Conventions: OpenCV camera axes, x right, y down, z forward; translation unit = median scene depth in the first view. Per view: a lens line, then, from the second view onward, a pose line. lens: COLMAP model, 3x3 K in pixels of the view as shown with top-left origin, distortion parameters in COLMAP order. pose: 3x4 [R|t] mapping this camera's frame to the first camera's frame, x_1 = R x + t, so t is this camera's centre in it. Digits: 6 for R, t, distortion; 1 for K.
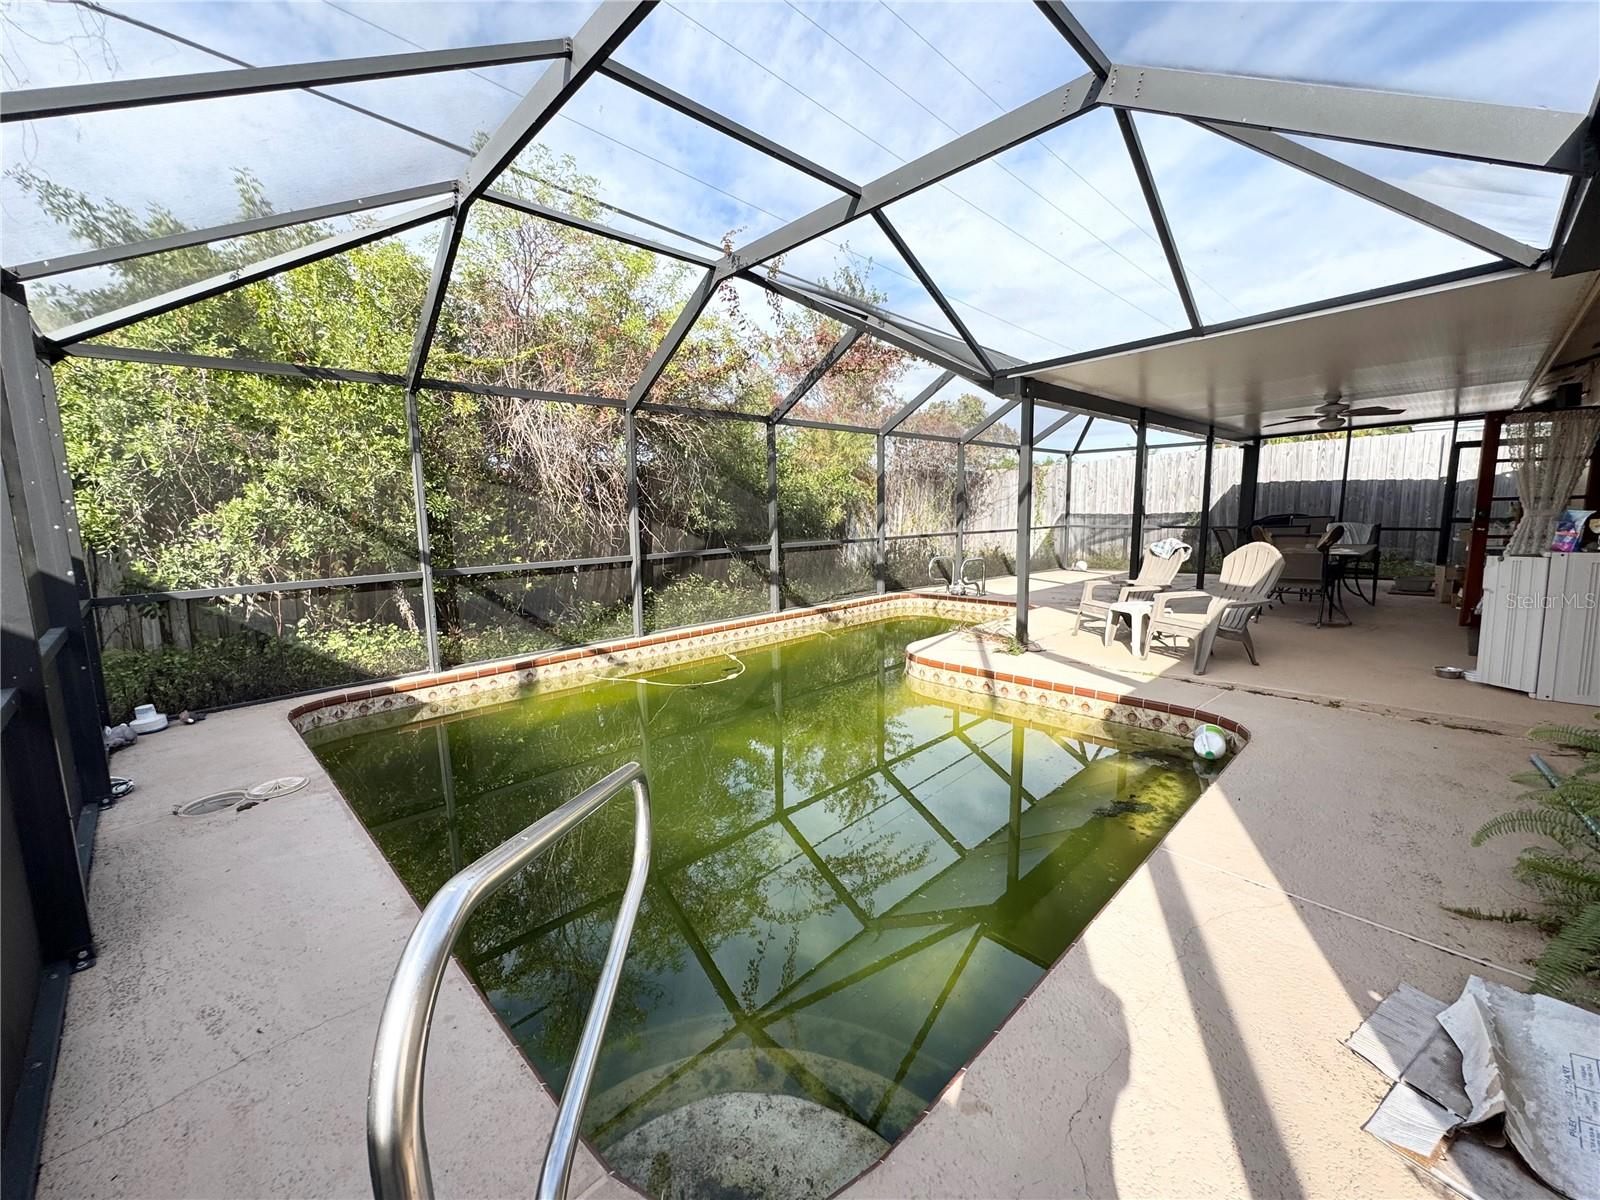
lens RADIAL K [[655.3, 0, 798.4], [0, 655.3, 595.6], [0, 0, 1]] dist [-0.001145, -0.000465]
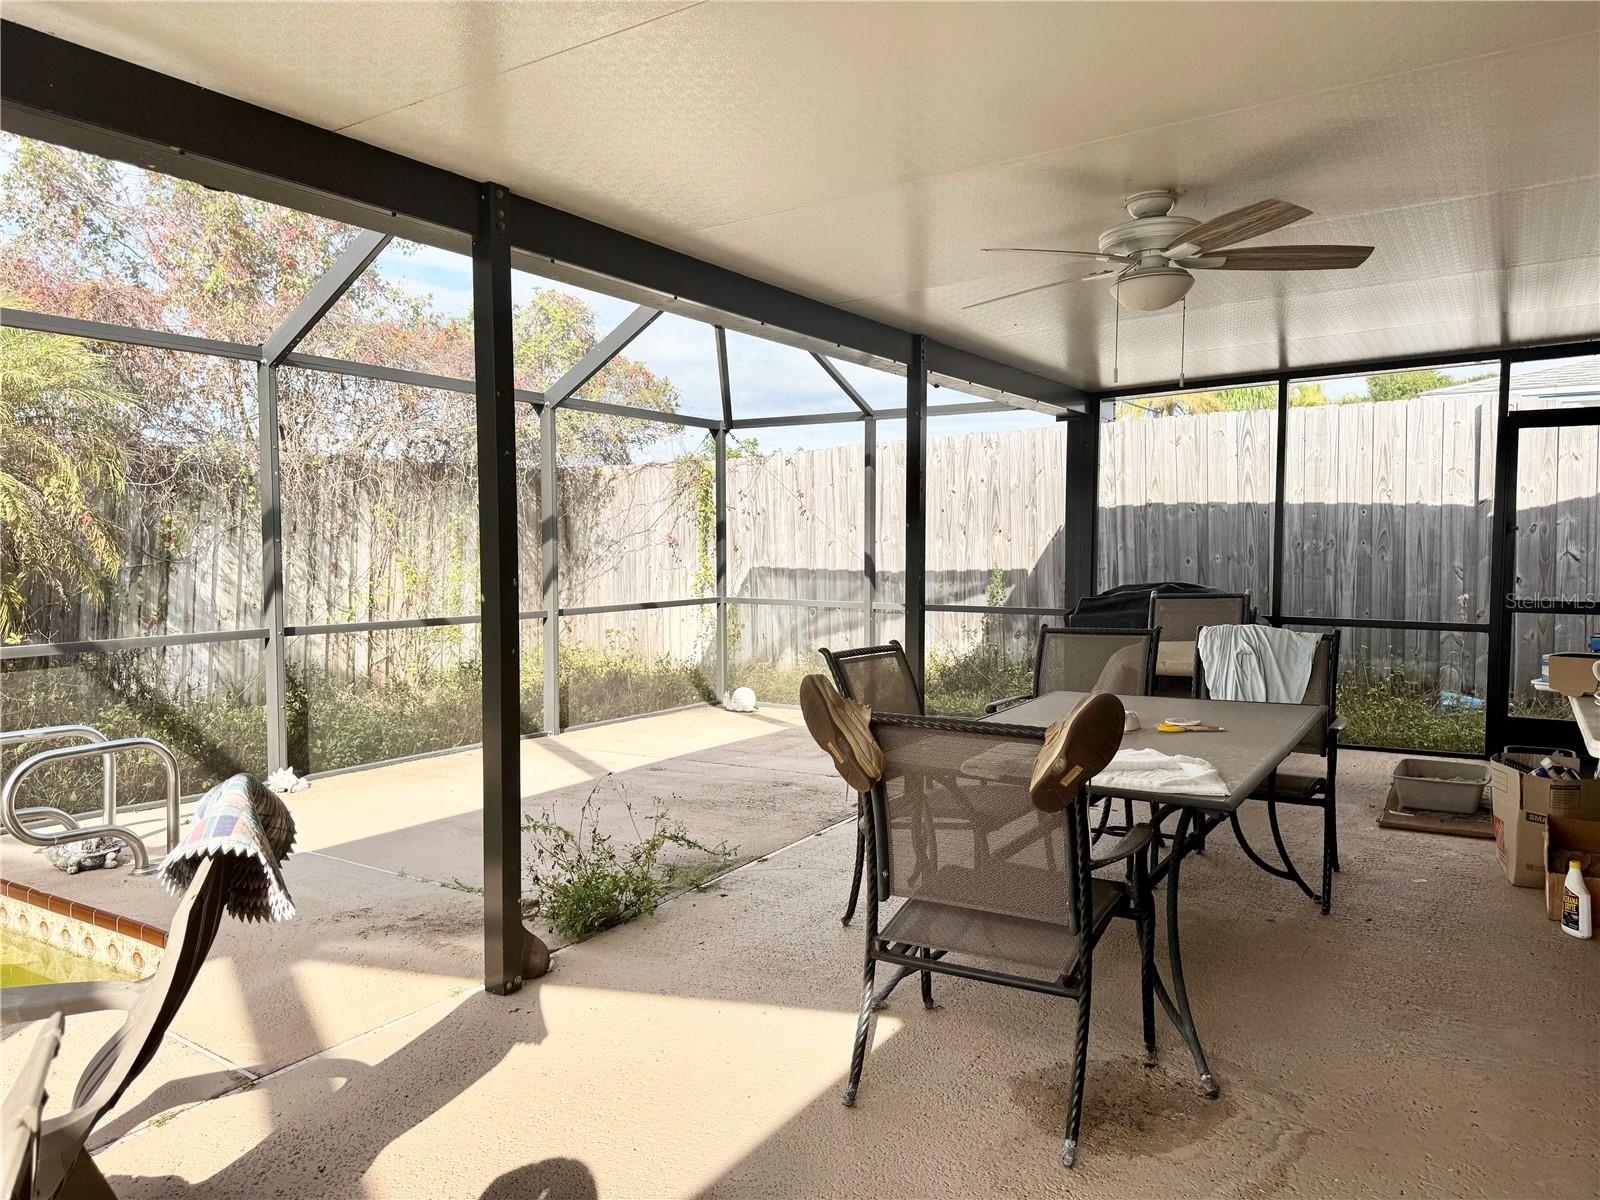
lens RADIAL K [[1138.5, 0, 800.7], [0, 1138.5, 598.2], [0, 0, 1]] dist [0.040279, -0.022304]
pose [[0.970601, 0.005577, 0.240629, 0.349390], [0.014701, 0.996491, -0.082394, -0.058079], [-0.240244, 0.083509, 0.967114, 0.362729]]
